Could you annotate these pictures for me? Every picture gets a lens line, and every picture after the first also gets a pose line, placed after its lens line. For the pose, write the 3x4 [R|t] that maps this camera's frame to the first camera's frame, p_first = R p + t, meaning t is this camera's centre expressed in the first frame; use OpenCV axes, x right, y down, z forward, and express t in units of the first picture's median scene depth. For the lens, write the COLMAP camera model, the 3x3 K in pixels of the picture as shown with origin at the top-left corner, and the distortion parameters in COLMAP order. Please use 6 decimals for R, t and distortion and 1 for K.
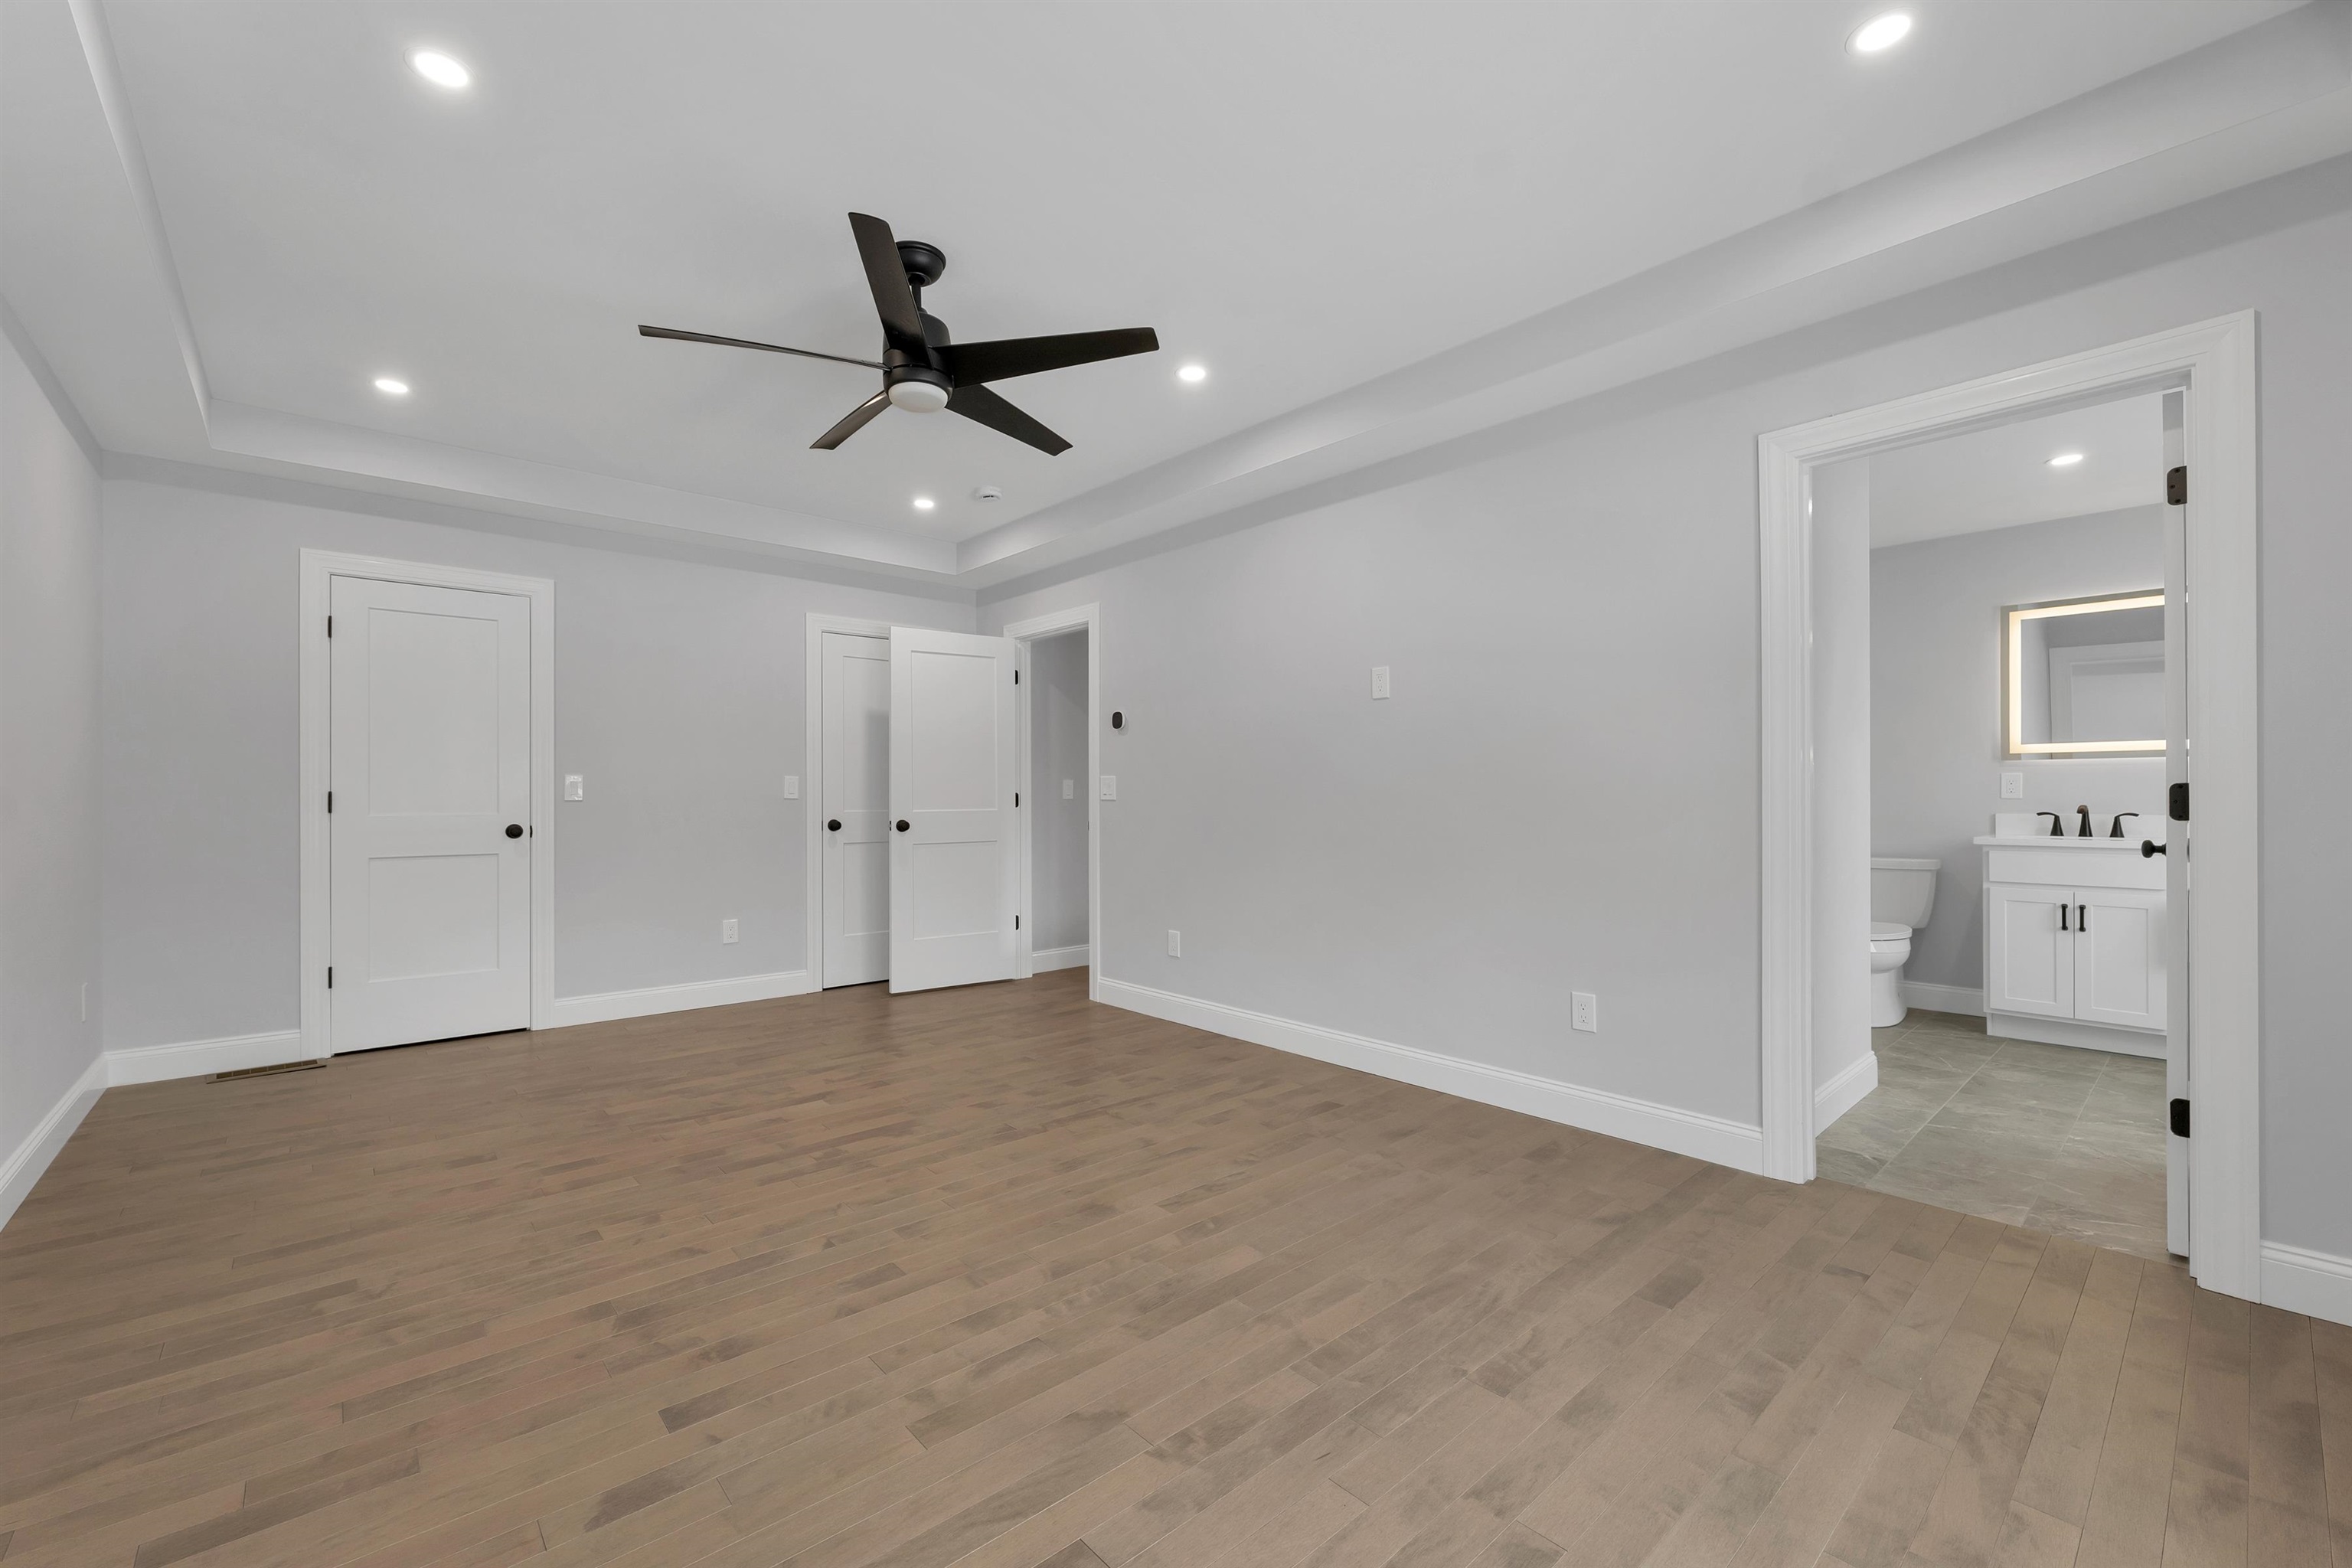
lens RADIAL K [[968.3, 0, 1171.2], [0, 968.3, 793.1], [0, 0, 1]] dist [0.013942, 0.000200]
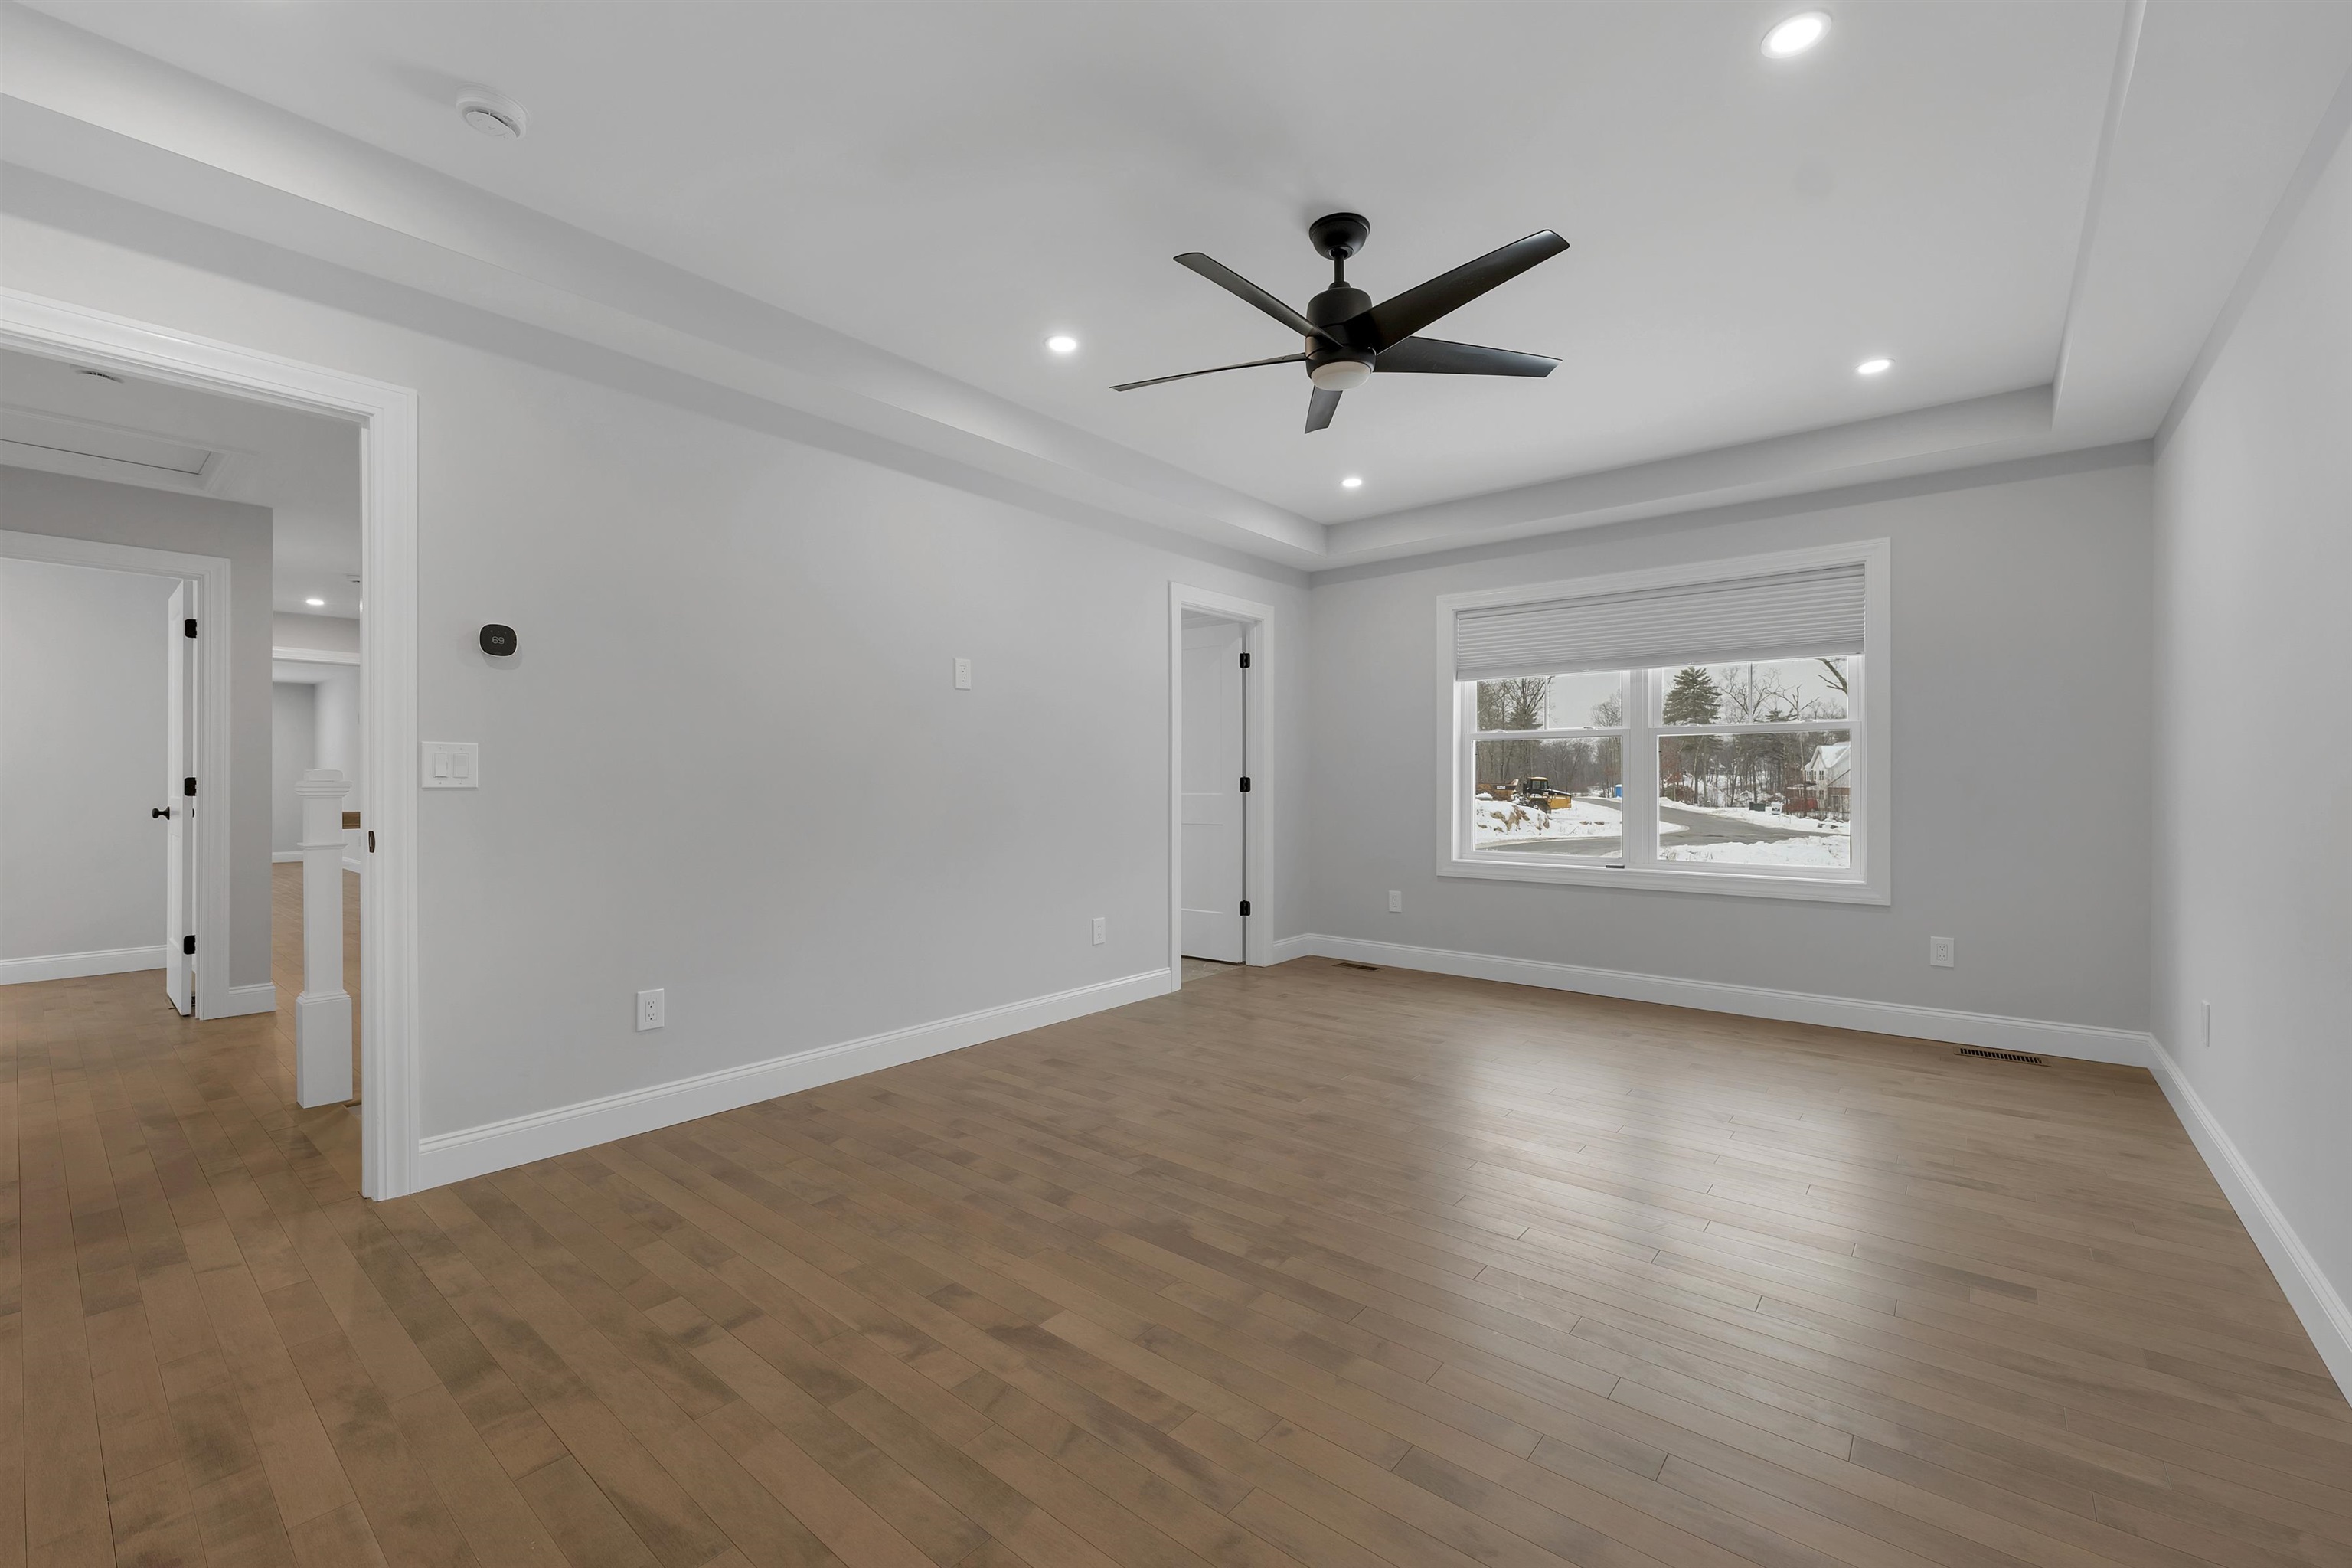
lens RADIAL K [[964.4, 0, 1176.0], [0, 964.4, 784.0], [0, 0, 1]] dist [0.000844, -0.000298]
pose [[-0.160300, 0.002052, 0.987066, -0.985587], [0.000435, 0.999998, -0.002008, 0.009615], [-0.987068, 0.000107, -0.160301, 1.089657]]
